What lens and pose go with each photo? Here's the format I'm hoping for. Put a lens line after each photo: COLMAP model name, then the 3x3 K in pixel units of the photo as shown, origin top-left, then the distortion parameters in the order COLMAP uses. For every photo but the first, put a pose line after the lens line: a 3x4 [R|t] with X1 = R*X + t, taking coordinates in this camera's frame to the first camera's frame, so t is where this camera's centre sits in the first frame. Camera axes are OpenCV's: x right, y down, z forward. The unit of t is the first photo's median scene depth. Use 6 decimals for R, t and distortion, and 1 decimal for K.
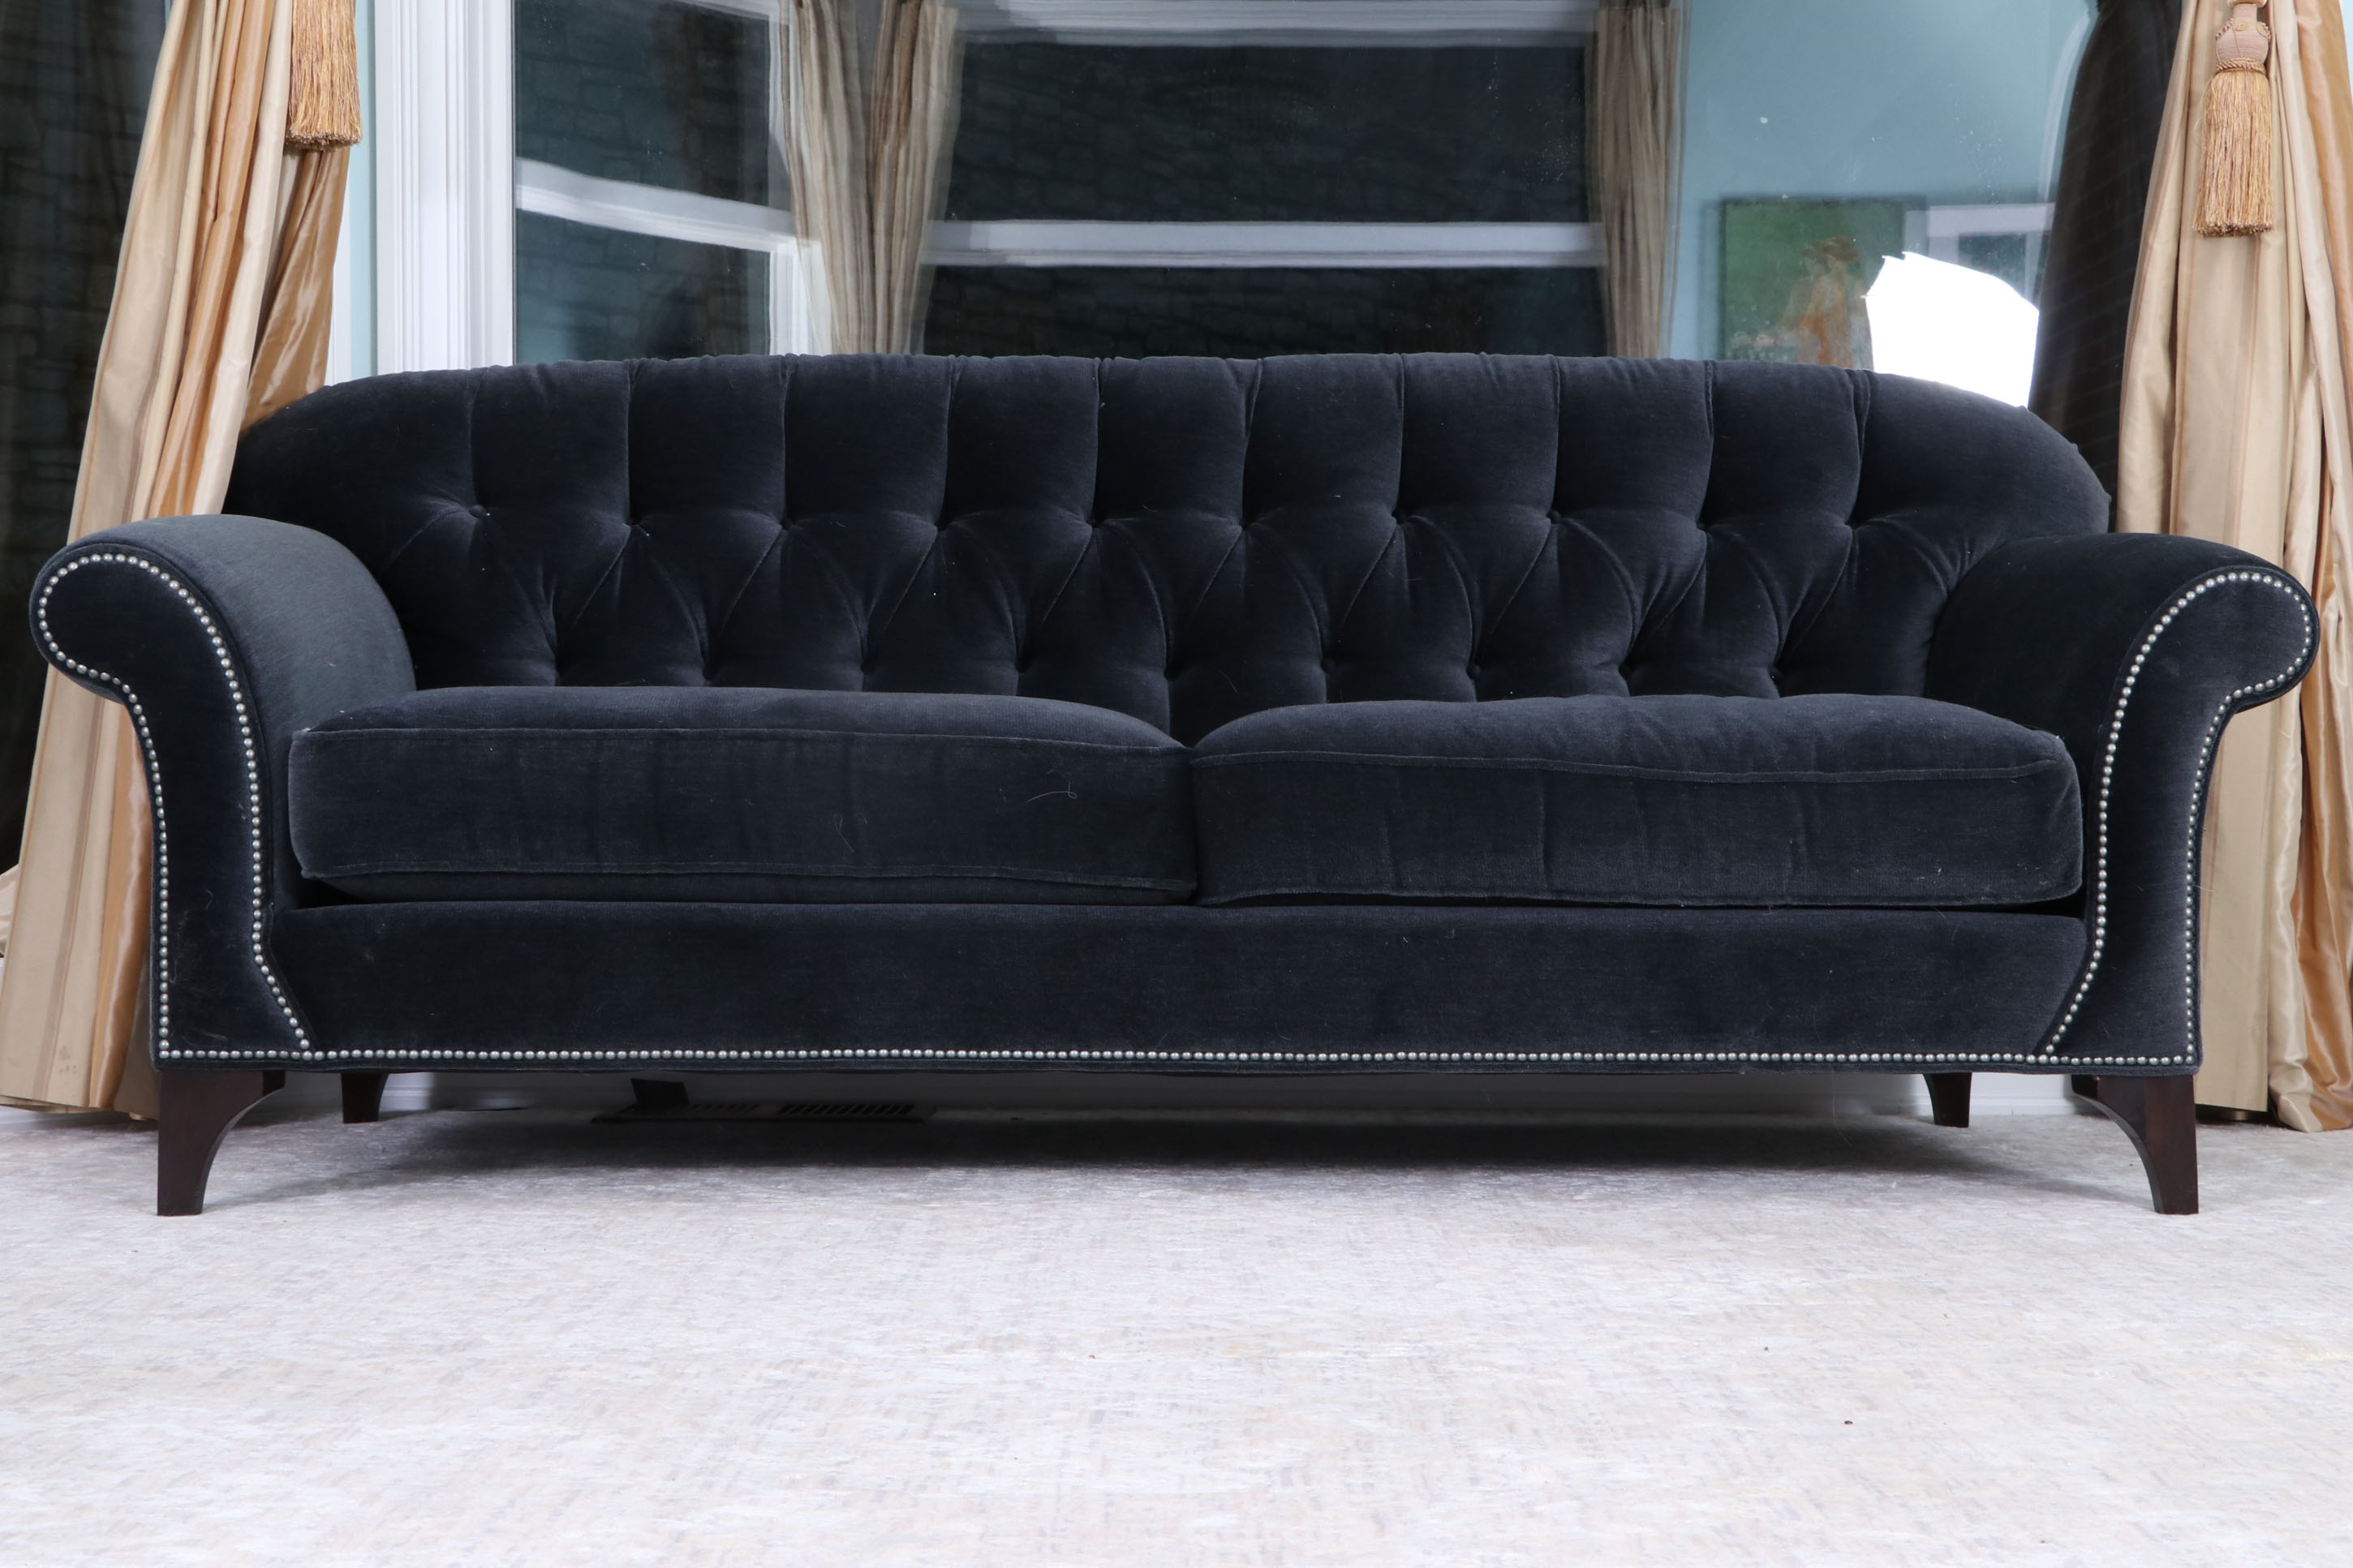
lens RADIAL K [[4072.0, 0, 1178.2], [0, 4072.0, 775.5], [0, 0, 1]] dist [-0.041827, 0.000000]
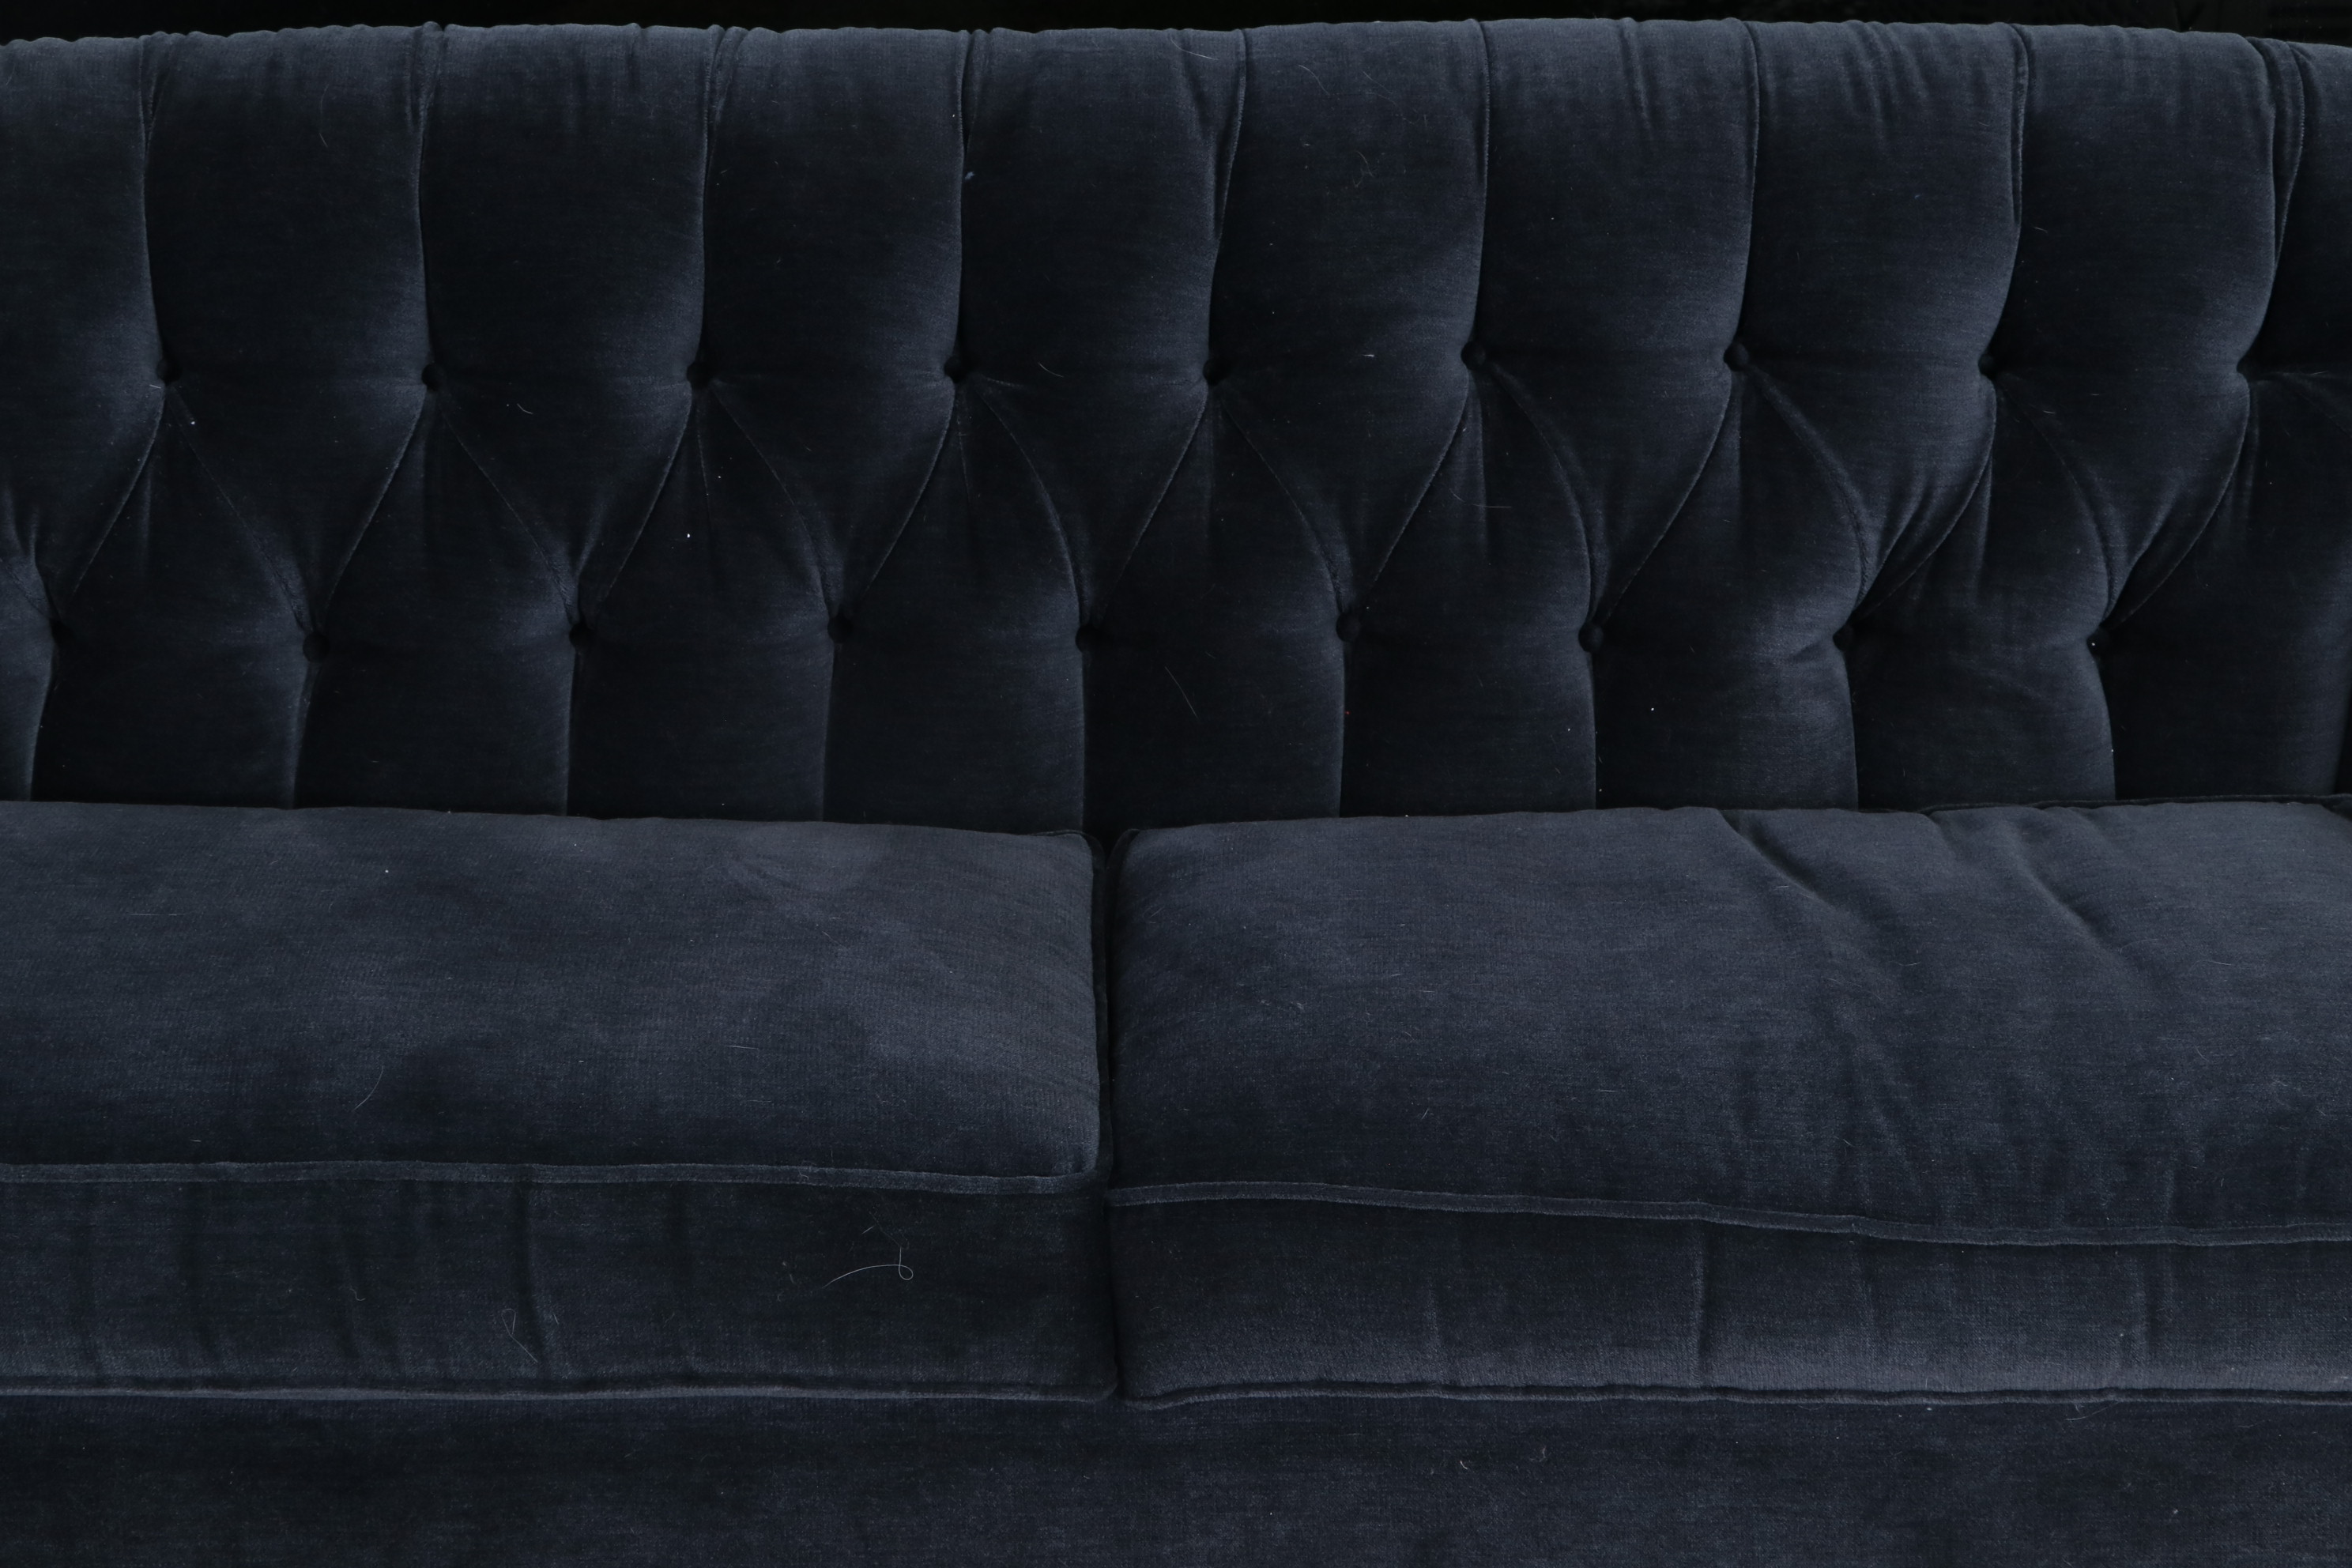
lens RADIAL K [[5211.8, 0, 1170.3], [0, 5211.8, 784.5], [0, 0, 1]] dist [0.244728, 0.000000]
pose [[0.999995, 0.003013, 0.000616, 0.010195], [-0.003017, 0.922168, 0.386777, -0.306577], [0.000597, -0.386777, 0.922173, 0.282618]]
